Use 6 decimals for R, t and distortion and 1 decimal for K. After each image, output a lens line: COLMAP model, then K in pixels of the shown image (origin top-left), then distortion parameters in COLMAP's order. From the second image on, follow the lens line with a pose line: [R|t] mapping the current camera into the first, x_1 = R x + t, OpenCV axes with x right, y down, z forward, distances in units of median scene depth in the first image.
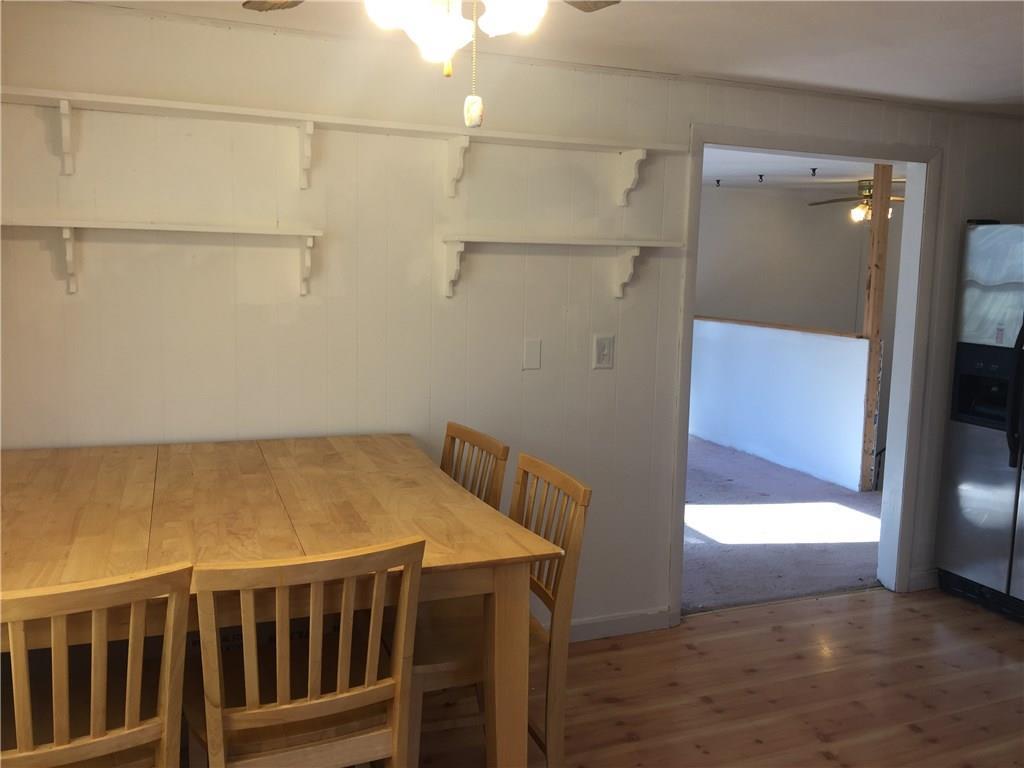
lens RADIAL K [[880.4, 0, 508.8], [0, 880.4, 376.8], [0, 0, 1]] dist [0.085802, -0.131041]
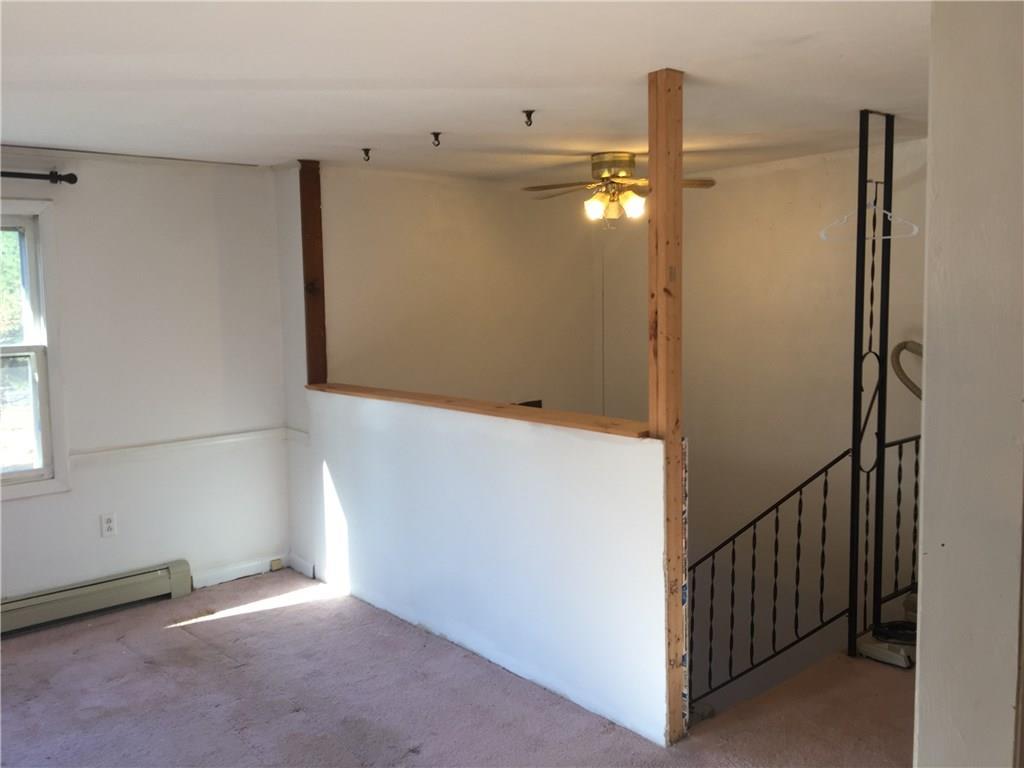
lens RADIAL K [[880.4, 0, 514.9], [0, 880.4, 376.8], [0, 0, 1]] dist [0.085802, -0.131041]
pose [[0.945277, -0.062832, 0.320161, 0.170236], [0.073794, 0.997026, -0.022211, -0.071249], [-0.317814, 0.044622, 0.947103, 0.553942]]
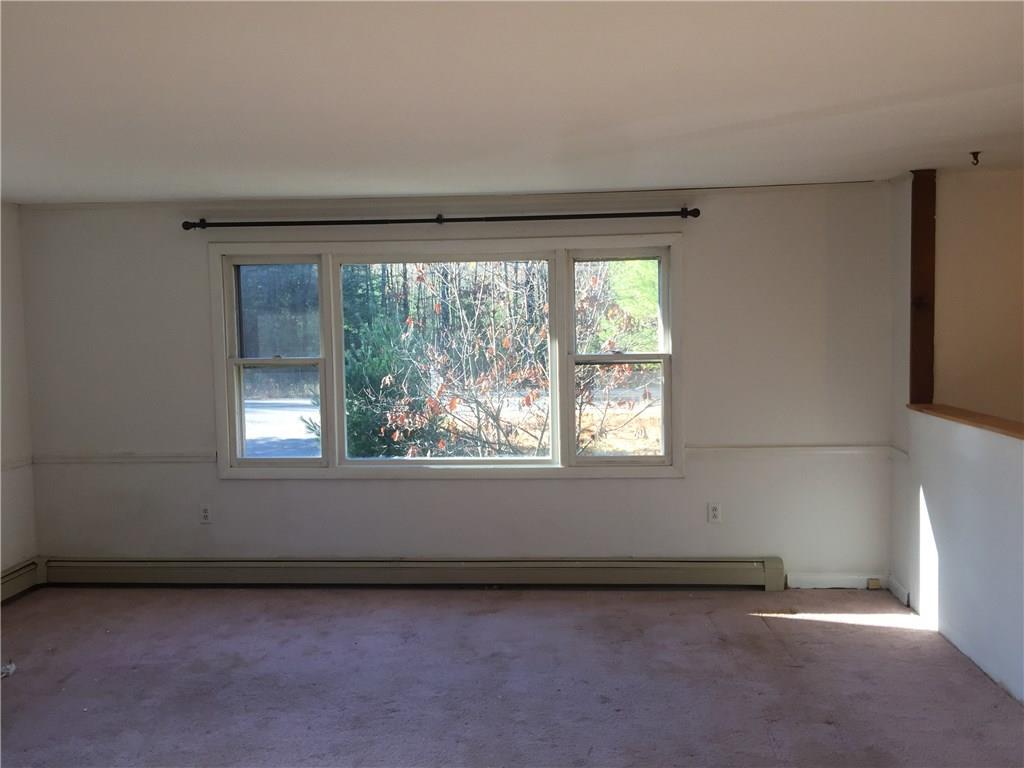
lens RADIAL K [[880.4, 0, 511.0], [0, 880.4, 381.9], [0, 0, 1]] dist [0.085802, -0.131041]
pose [[0.892794, 0.001852, -0.450461, 0.285007], [-0.025341, 0.998615, -0.046118, -0.070240], [0.449752, 0.052589, 0.891604, 0.526955]]
